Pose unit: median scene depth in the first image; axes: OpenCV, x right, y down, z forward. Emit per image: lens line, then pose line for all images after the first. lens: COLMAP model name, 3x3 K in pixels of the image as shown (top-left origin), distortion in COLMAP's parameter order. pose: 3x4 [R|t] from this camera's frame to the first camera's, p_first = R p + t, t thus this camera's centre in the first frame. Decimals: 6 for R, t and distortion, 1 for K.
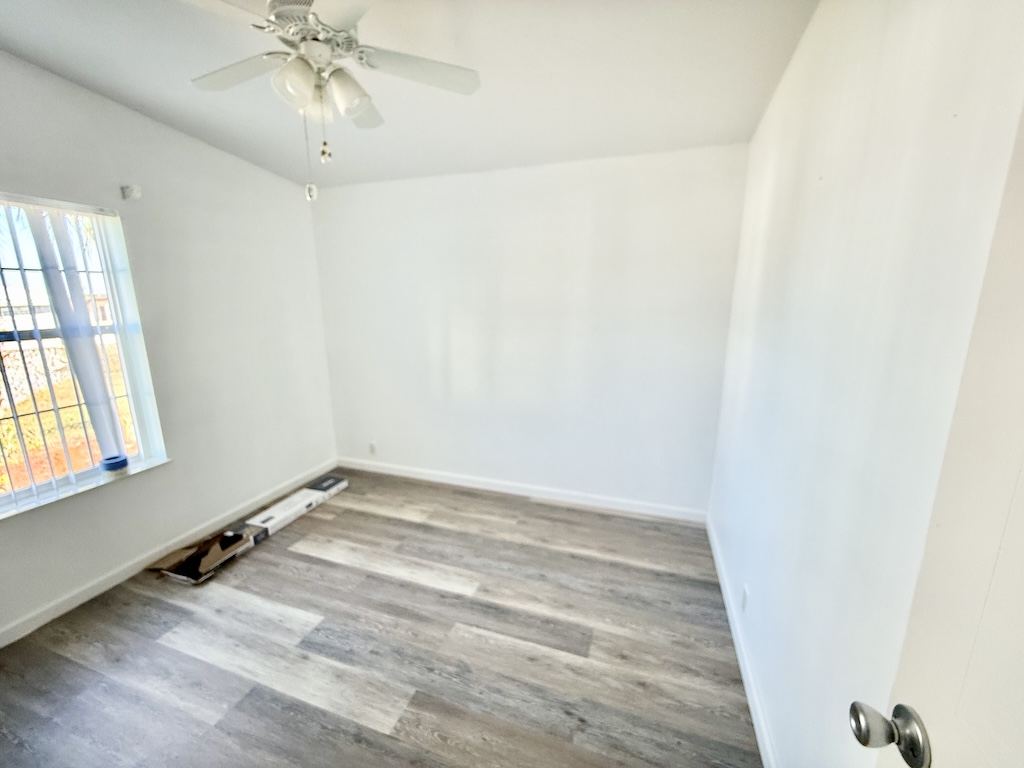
lens RADIAL K [[408.7, 0, 508.9], [0, 408.7, 383.5], [0, 0, 1]] dist [0.001057, -0.000248]
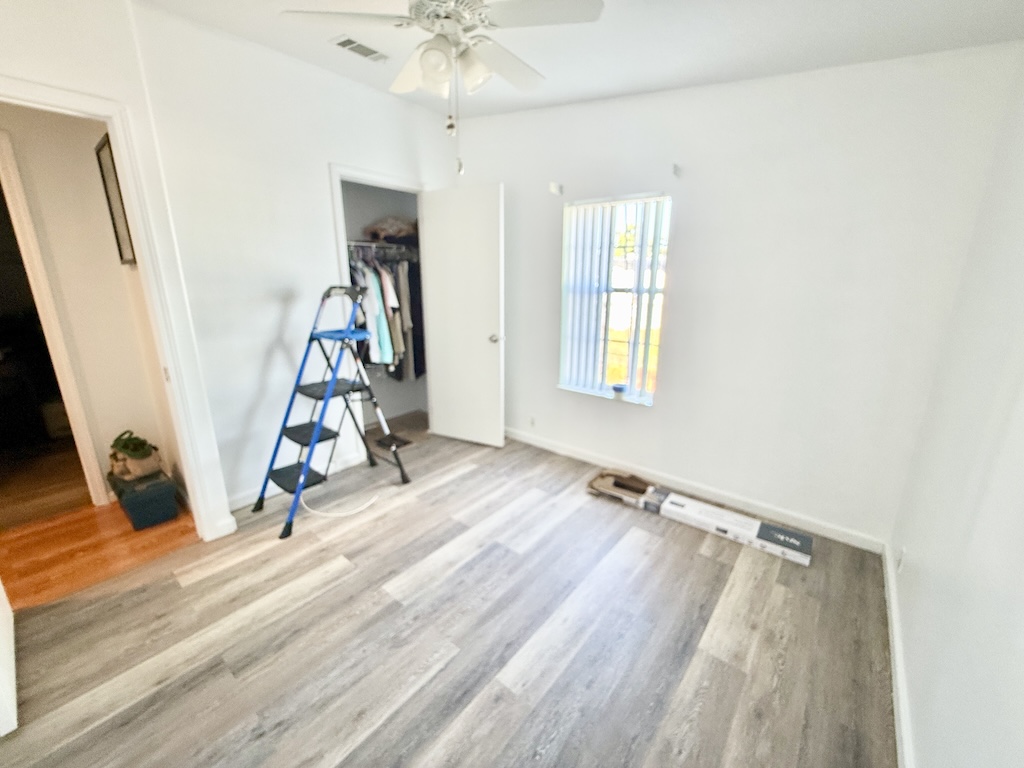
lens RADIAL K [[414.1, 0, 514.7], [0, 414.1, 385.6], [0, 0, 1]] dist [-0.000901, -0.000109]
pose [[-0.343685, 0.251544, -0.904769, 0.414941], [-0.195026, 0.923333, 0.330788, -0.201812], [0.918611, 0.290140, -0.268278, 1.030822]]
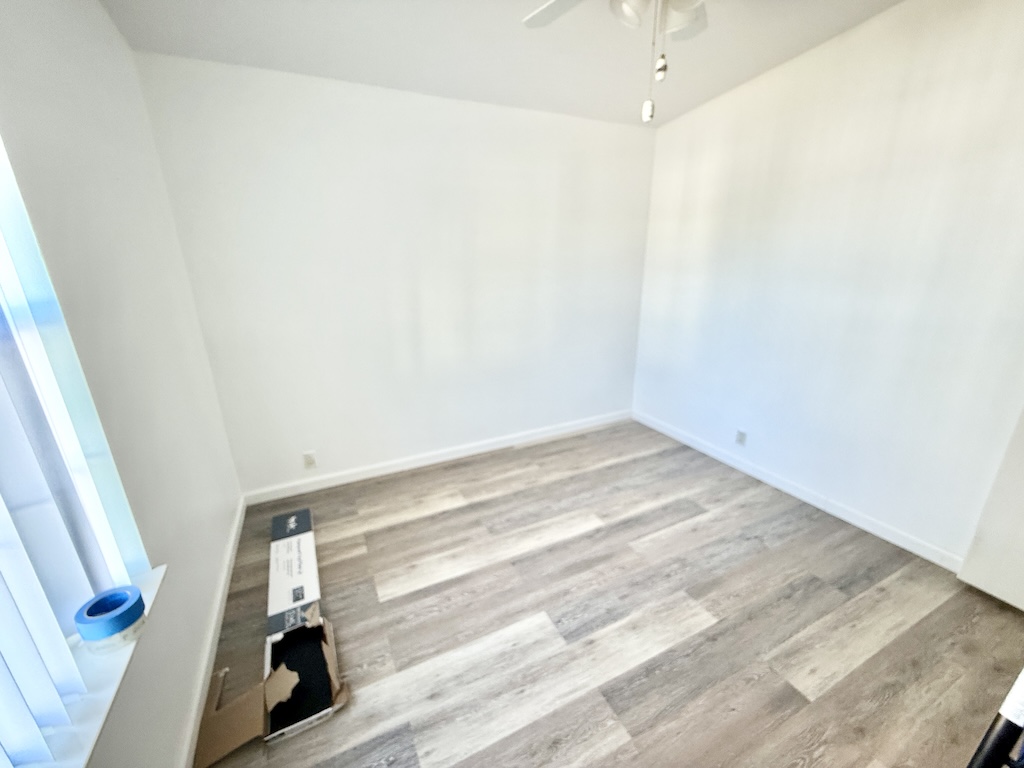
lens RADIAL K [[408.7, 0, 508.9], [0, 408.7, 383.5], [0, 0, 1]] dist [0.001057, -0.000248]
pose [[0.711888, -0.218647, 0.667390, -0.883262], [0.155310, 0.975786, 0.154018, -0.054936], [-0.684905, -0.005991, 0.728608, 0.362605]]
